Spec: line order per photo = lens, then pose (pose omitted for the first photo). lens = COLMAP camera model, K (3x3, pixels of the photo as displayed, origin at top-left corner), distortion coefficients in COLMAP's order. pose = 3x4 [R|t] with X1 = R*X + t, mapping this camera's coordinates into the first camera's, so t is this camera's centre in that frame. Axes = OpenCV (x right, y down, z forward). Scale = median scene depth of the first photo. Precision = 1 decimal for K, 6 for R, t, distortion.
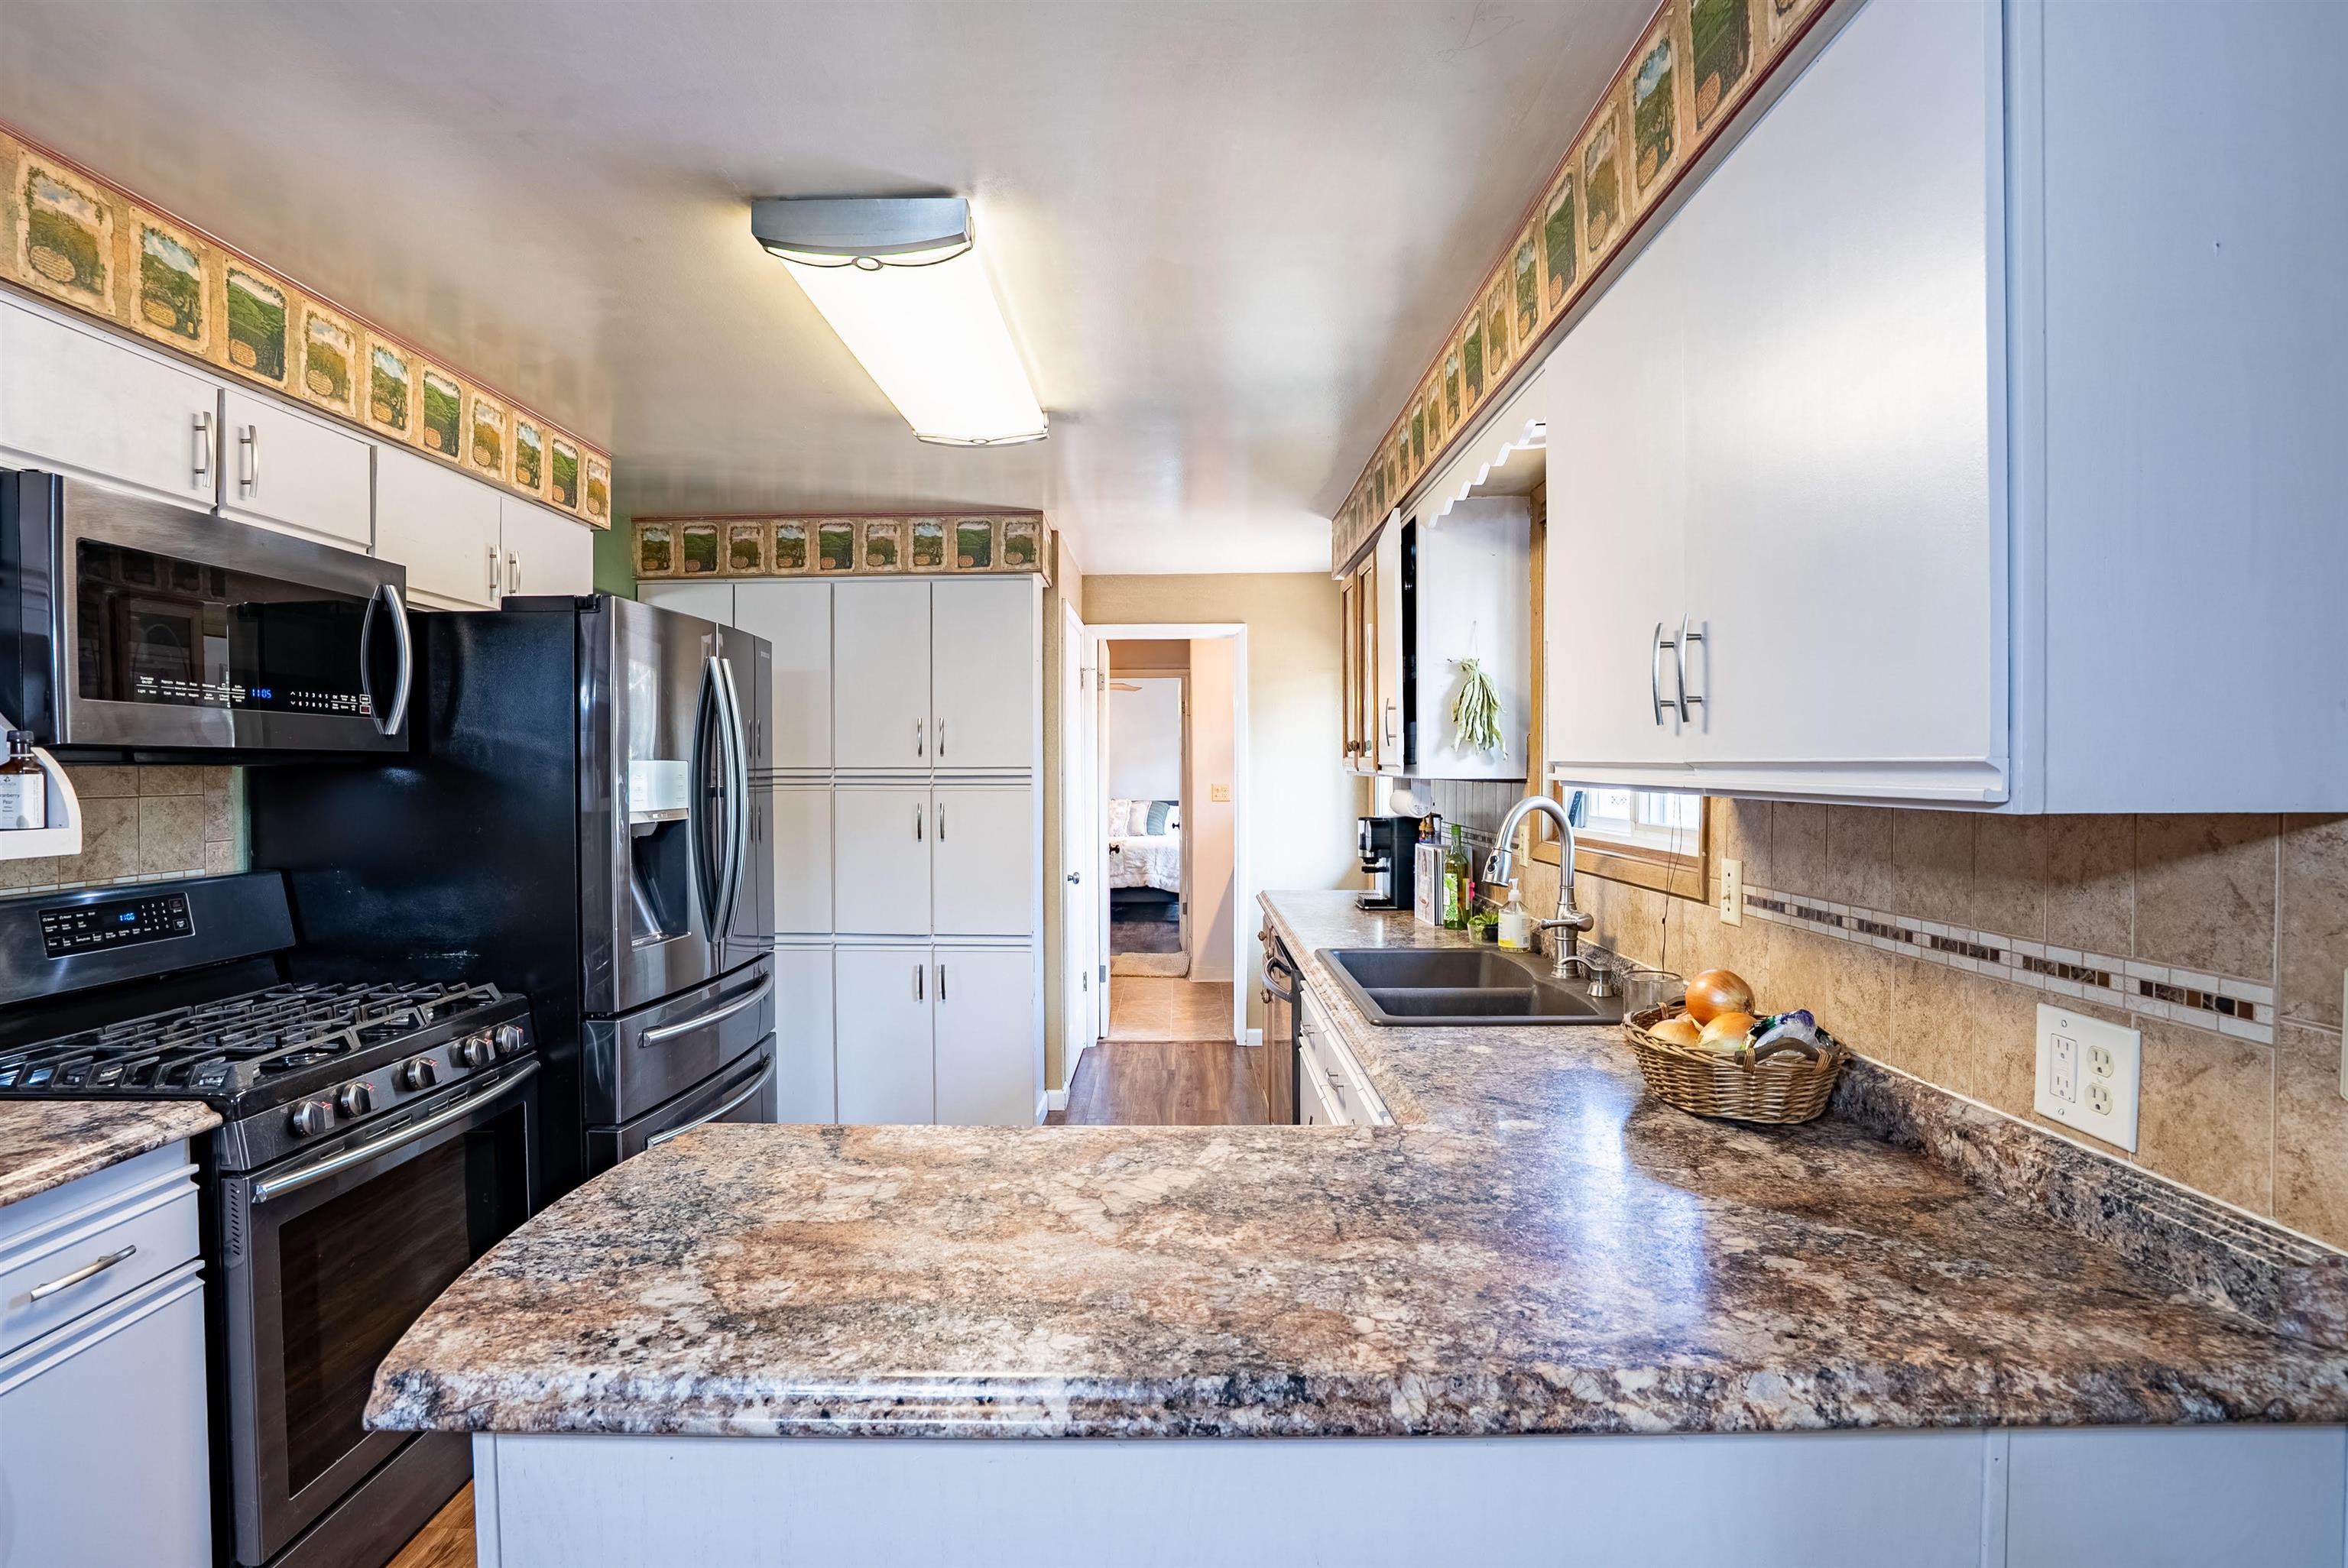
lens RADIAL K [[1108.0, 0, 1168.8], [0, 1108.0, 785.4], [0, 0, 1]] dist [-0.064447, 0.027266]
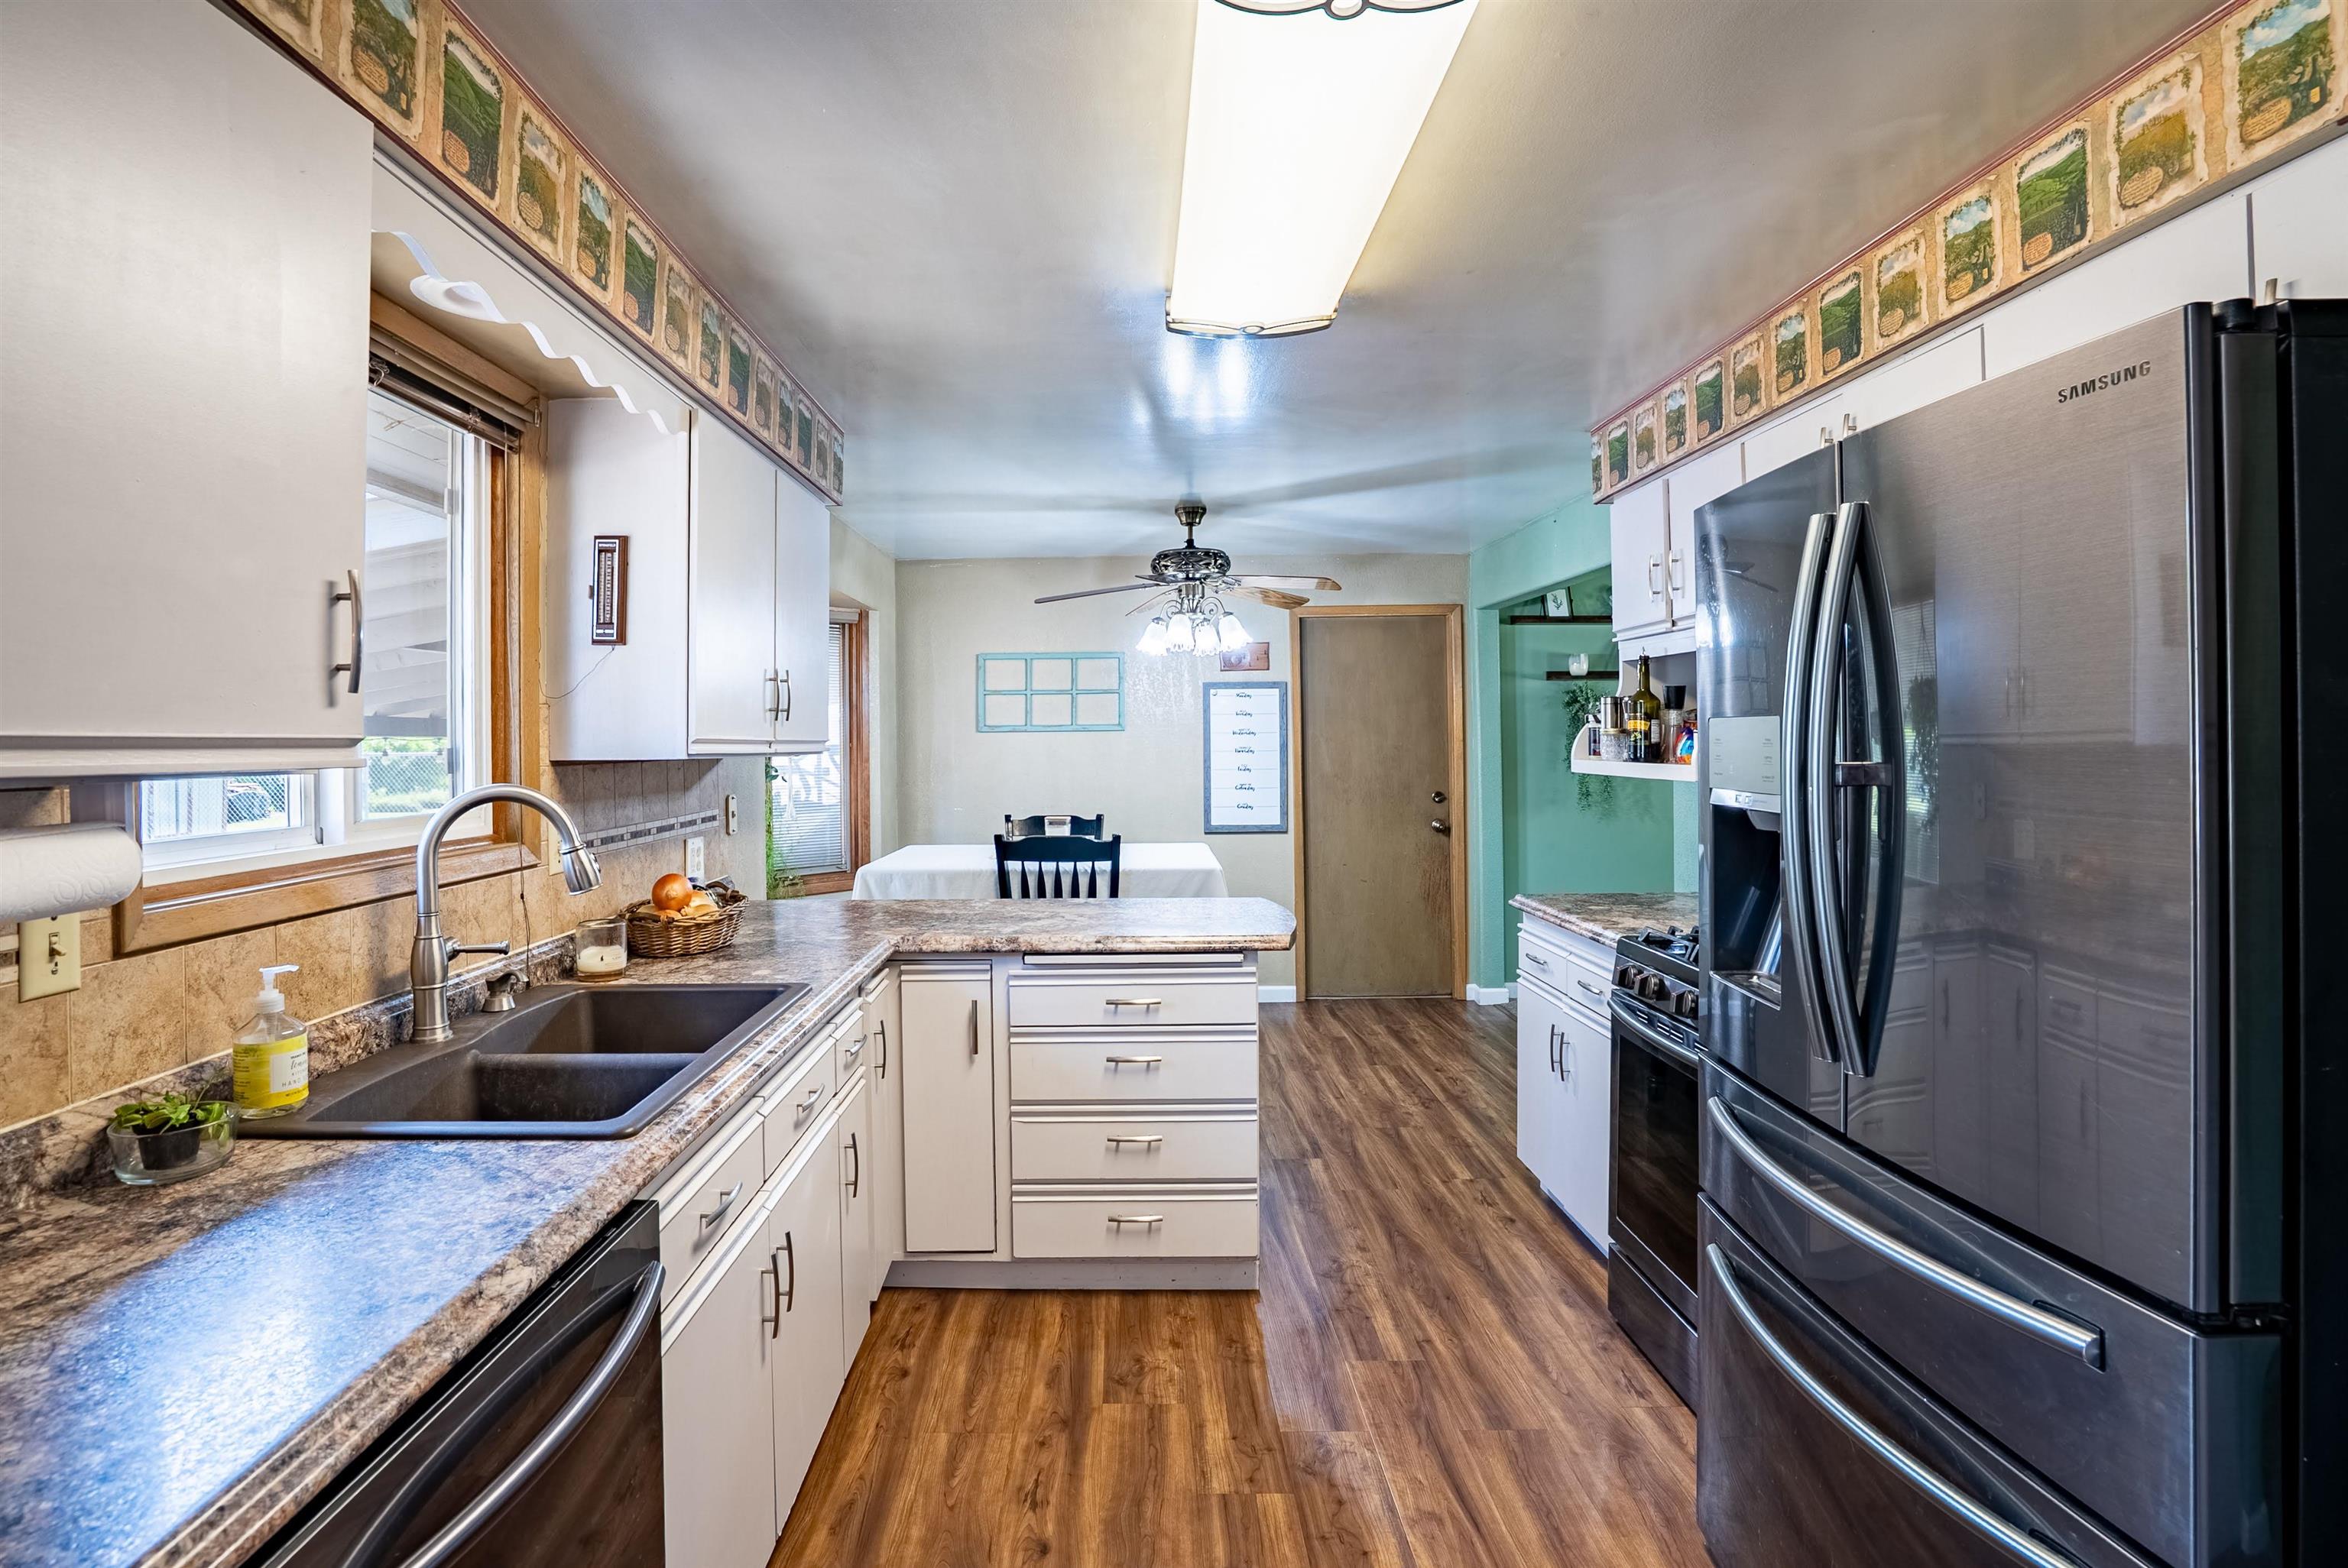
lens RADIAL K [[1153.6, 0, 1104.1], [0, 1153.6, 733.1], [0, 0, 1]] dist [0.000424, 0.000002]
pose [[-0.999720, 0.012045, 0.020343, -0.121876], [0.012304, 0.999844, 0.012667, -0.037661], [-0.020188, 0.012914, -0.999713, 2.166899]]
